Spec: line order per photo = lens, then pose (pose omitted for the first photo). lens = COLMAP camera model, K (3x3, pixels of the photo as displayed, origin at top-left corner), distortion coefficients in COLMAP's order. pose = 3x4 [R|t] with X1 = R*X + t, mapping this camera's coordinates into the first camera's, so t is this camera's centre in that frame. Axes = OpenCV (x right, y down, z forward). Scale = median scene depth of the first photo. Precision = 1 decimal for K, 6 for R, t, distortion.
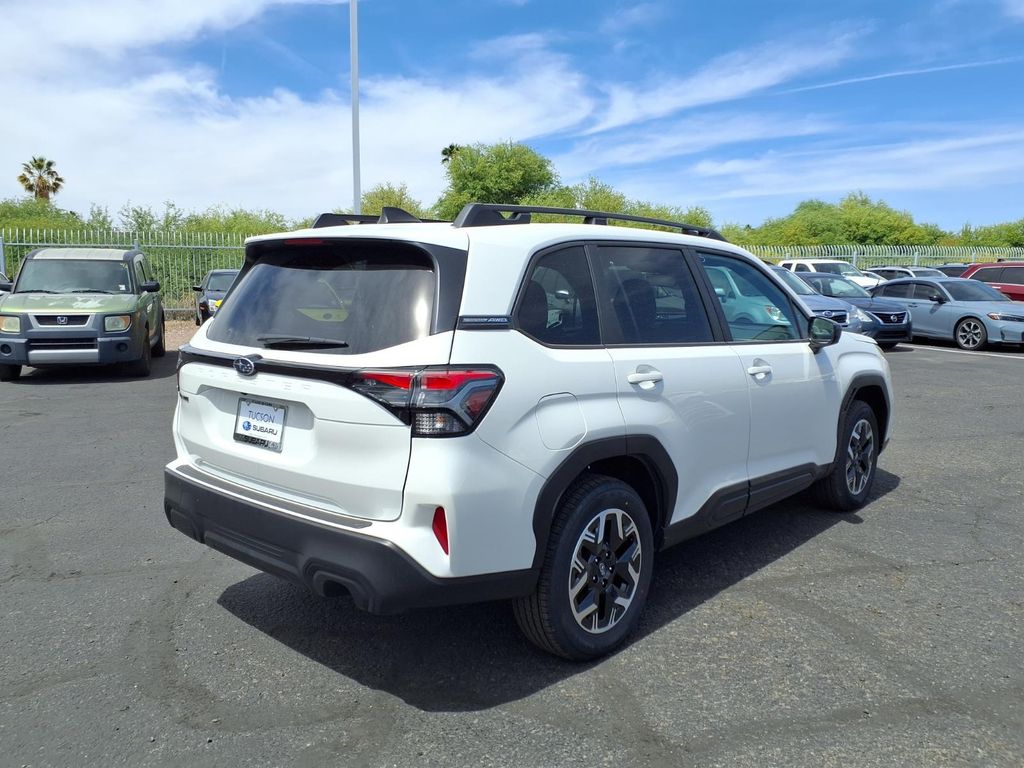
lens RADIAL K [[822.4, 0, 529.0], [0, 822.4, 387.1], [0, 0, 1]] dist [0.031749, -0.037151]
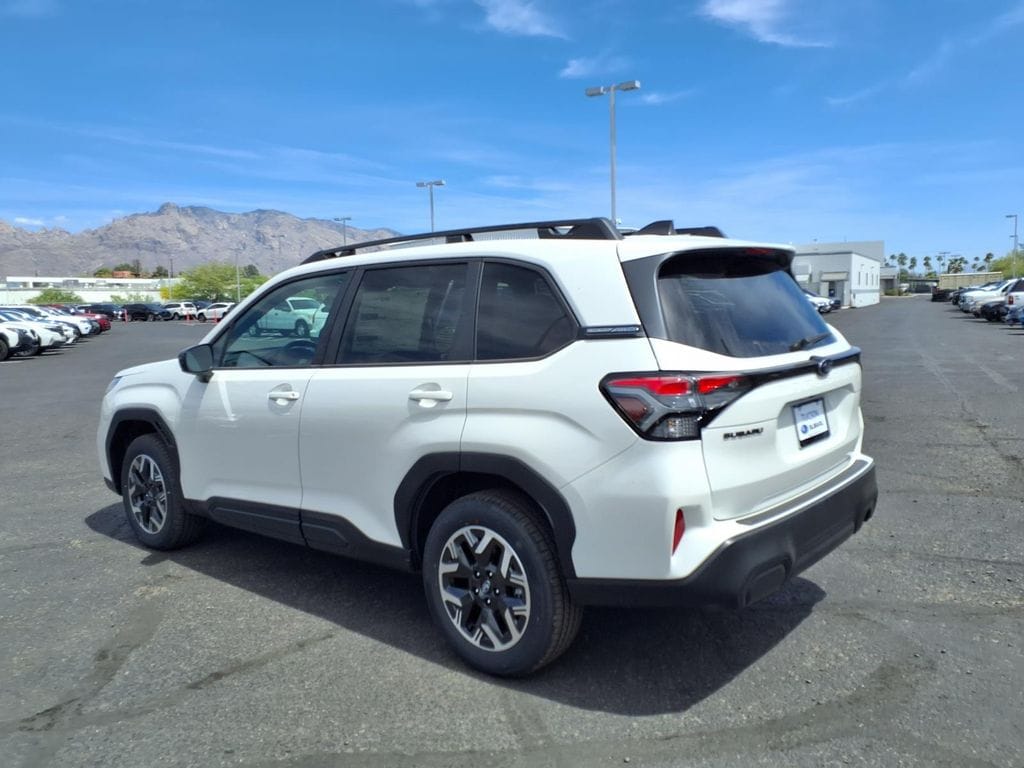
lens RADIAL K [[822.4, 0, 510.7], [0, 822.4, 388.9], [0, 0, 1]] dist [0.031749, -0.037151]
pose [[-0.018354, -0.113816, 0.993332, -1.326376], [0.166928, 0.979206, 0.115282, -0.178044], [-0.985798, 0.167931, 0.001027, 1.334145]]
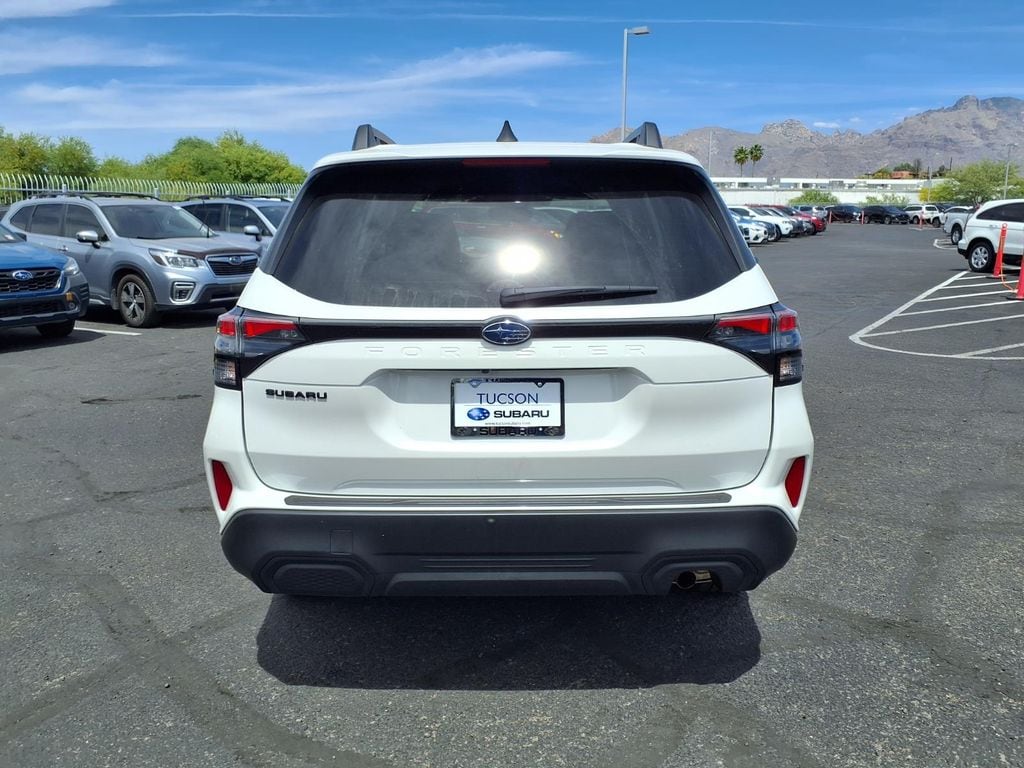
lens RADIAL K [[822.4, 0, 517.9], [0, 822.4, 385.3], [0, 0, 1]] dist [0.031749, -0.037151]
pose [[0.753737, -0.142386, 0.641565, -0.771048], [0.098580, 0.989697, 0.103833, -0.050743], [-0.649740, -0.015017, 0.760008, 0.416142]]
